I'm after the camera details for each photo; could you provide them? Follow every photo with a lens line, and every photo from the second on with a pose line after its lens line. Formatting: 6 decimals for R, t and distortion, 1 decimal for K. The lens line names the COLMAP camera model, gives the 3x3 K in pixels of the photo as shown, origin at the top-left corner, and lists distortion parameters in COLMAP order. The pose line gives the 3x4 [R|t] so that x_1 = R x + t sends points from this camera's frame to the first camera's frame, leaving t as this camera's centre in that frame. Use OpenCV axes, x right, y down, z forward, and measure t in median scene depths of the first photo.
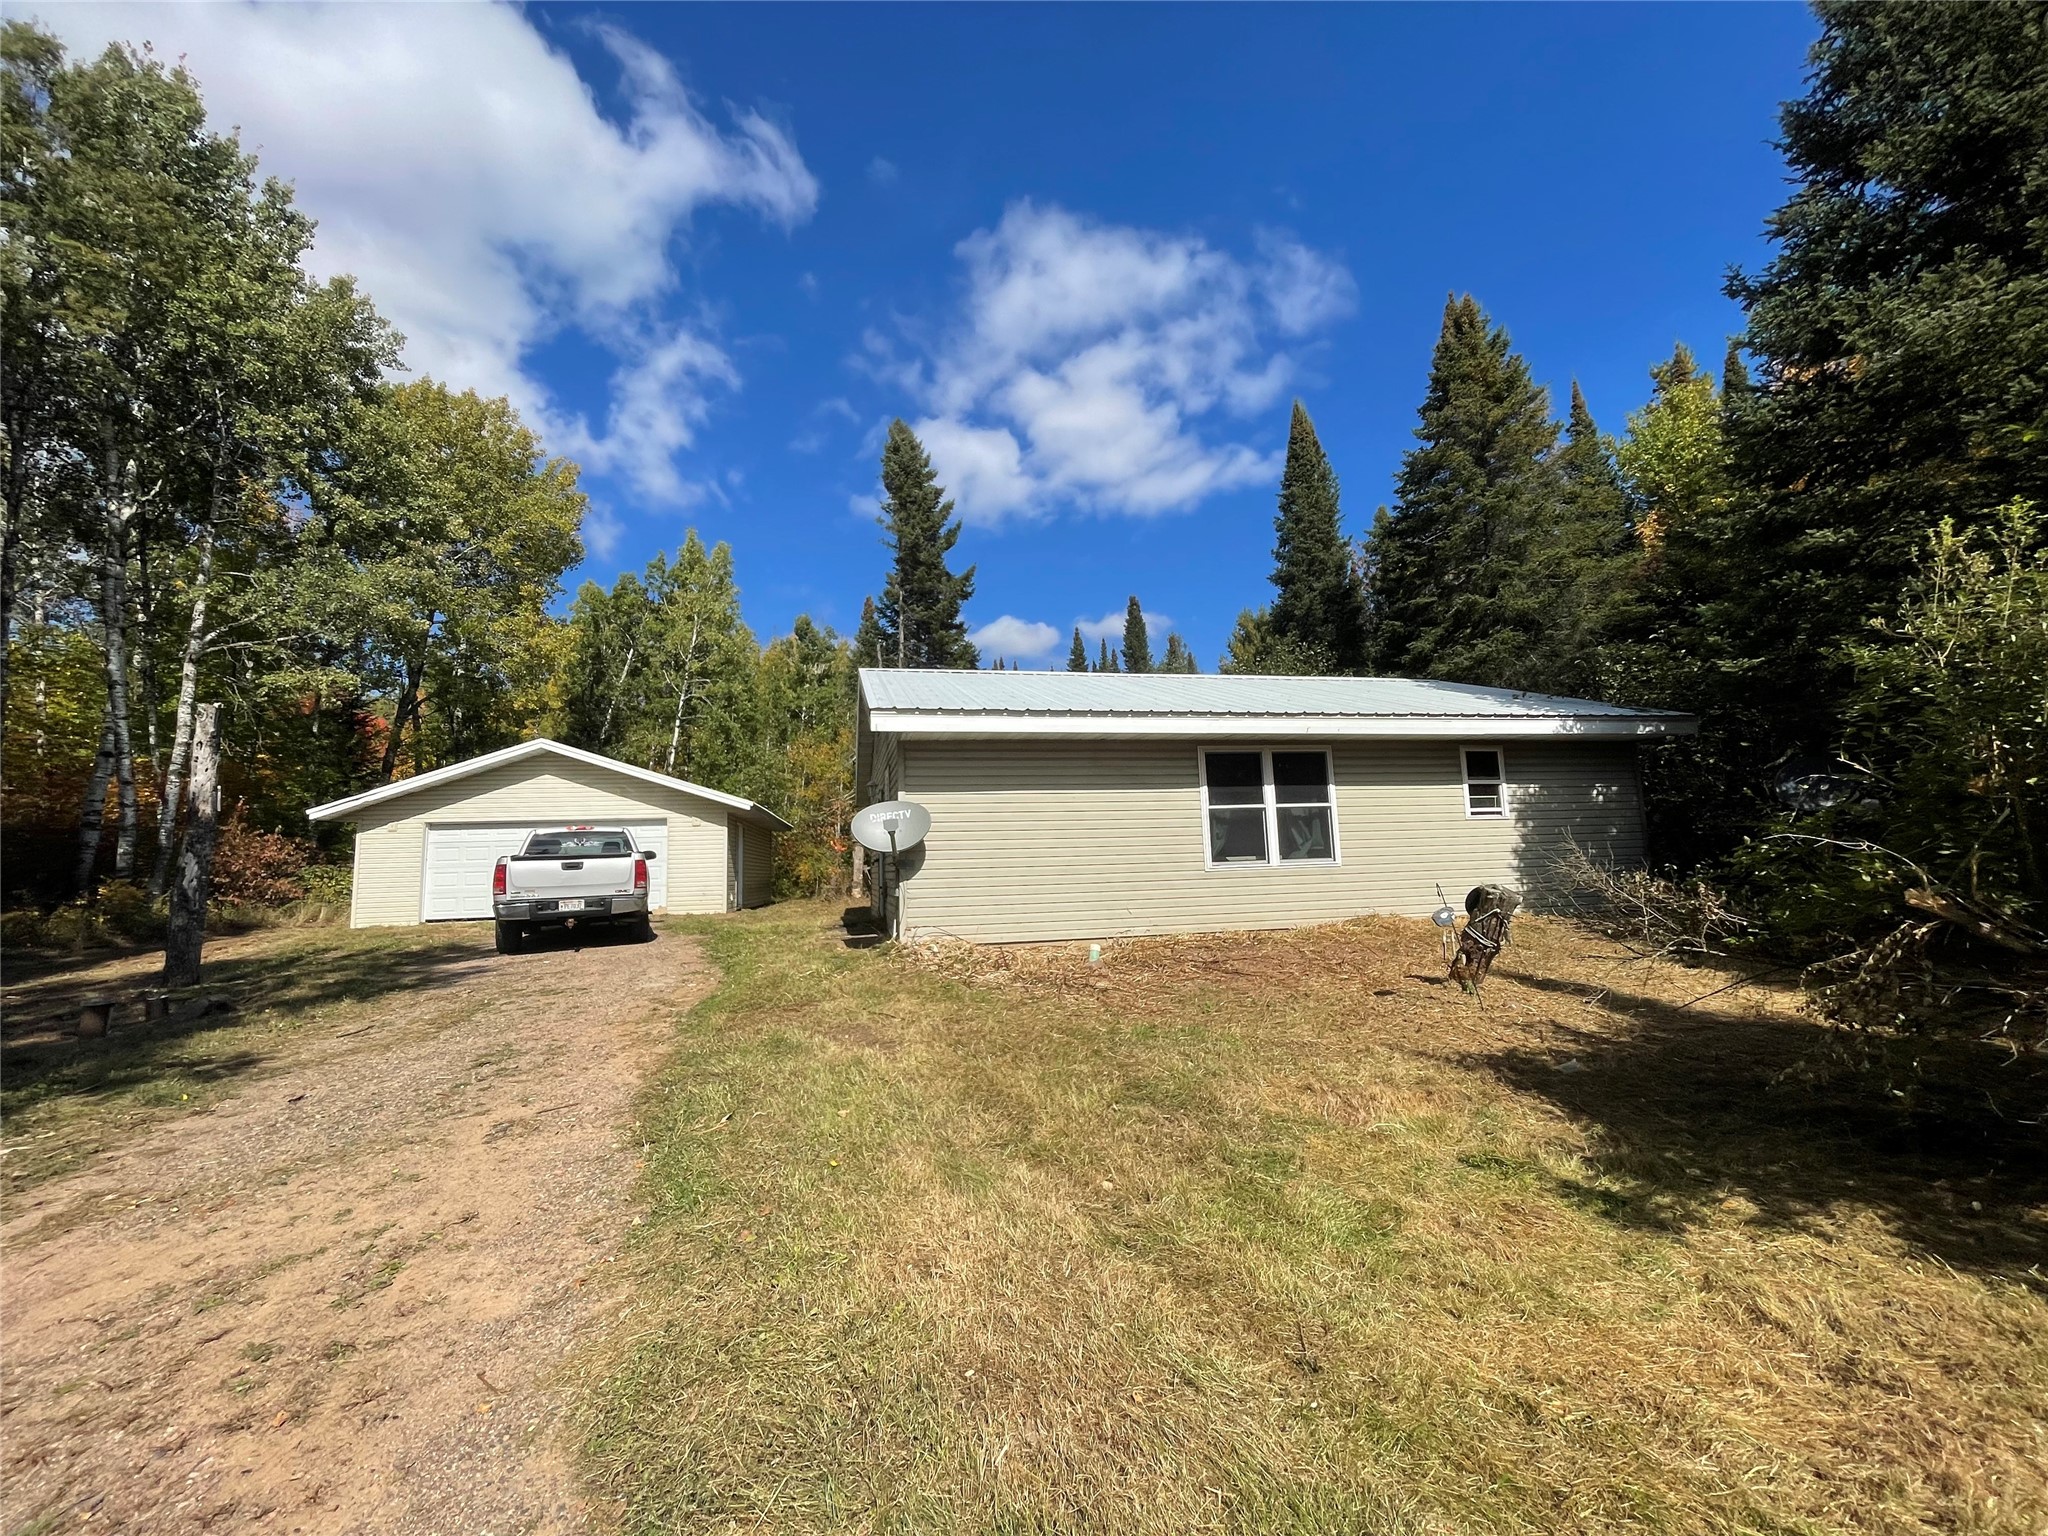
lens RADIAL K [[829.3, 0, 1022.8], [0, 829.3, 764.6], [0, 0, 1]] dist [-0.000309, -0.000657]
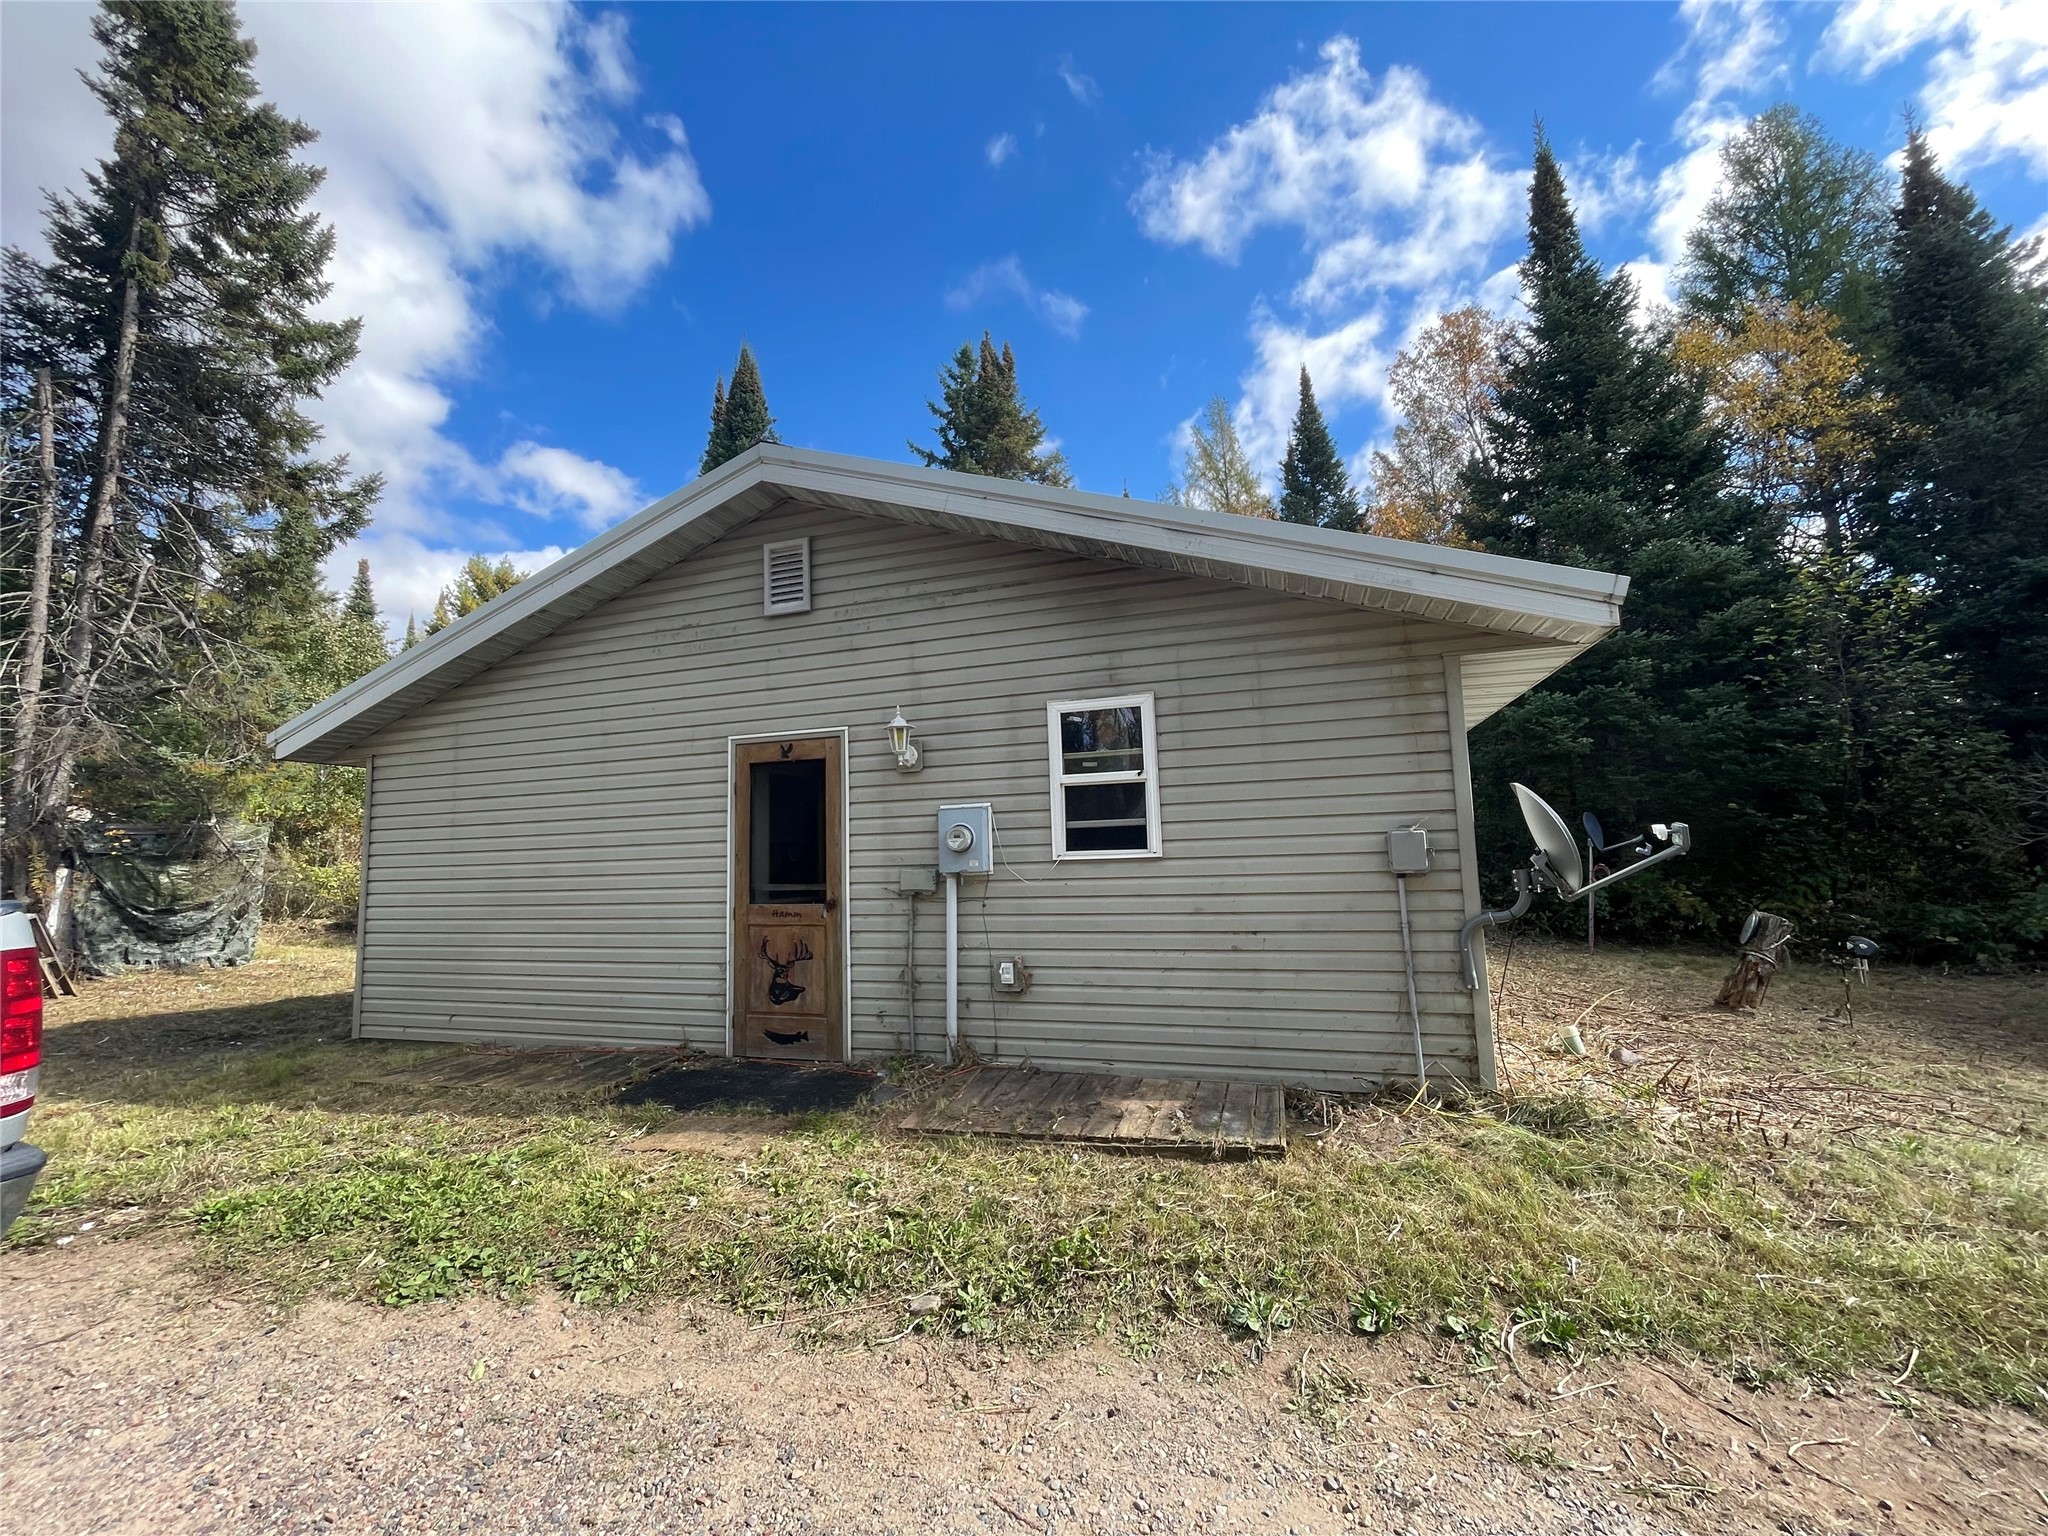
lens RADIAL K [[829.3, 0, 1022.8], [0, 829.3, 764.6], [0, 0, 1]] dist [-0.000309, -0.000657]
pose [[0.513093, 0.111944, 0.851002, -0.605134], [-0.094895, 0.992779, -0.073379, 0.082051], [-0.853071, -0.043105, 0.520011, 0.866181]]
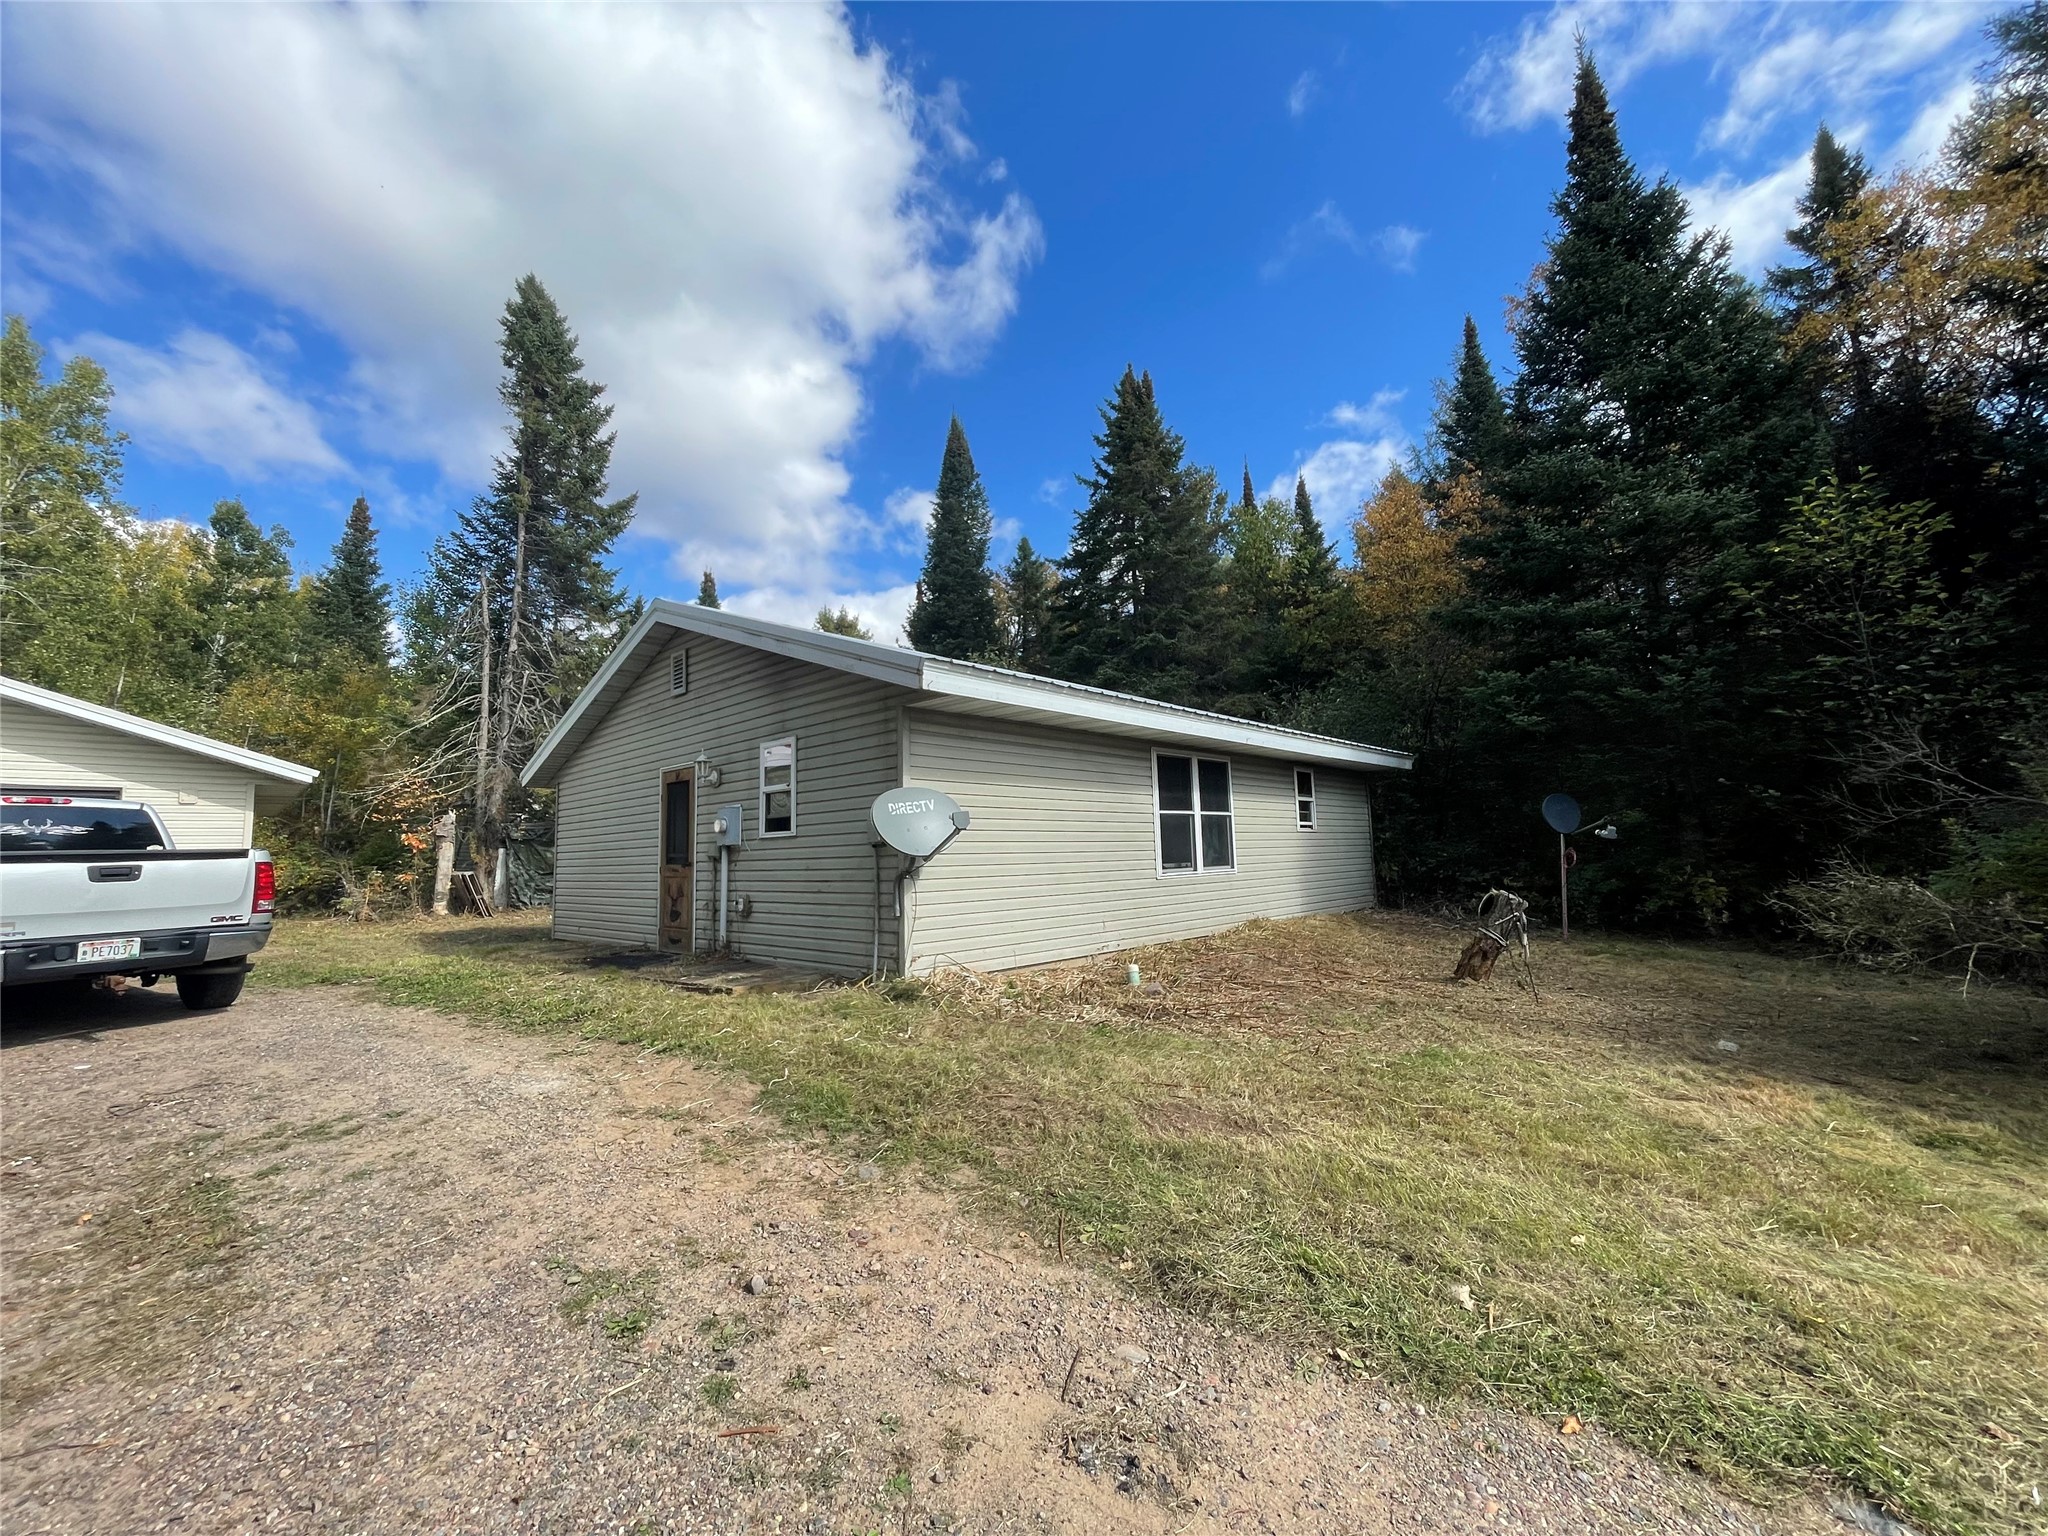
lens RADIAL K [[829.3, 0, 1022.8], [0, 829.3, 764.6], [0, 0, 1]] dist [-0.000309, -0.000657]
pose [[0.825359, 0.072374, 0.559951, -0.425217], [-0.070629, 0.997195, -0.024782, 0.030860], [-0.560174, -0.019094, 0.828155, 0.291019]]
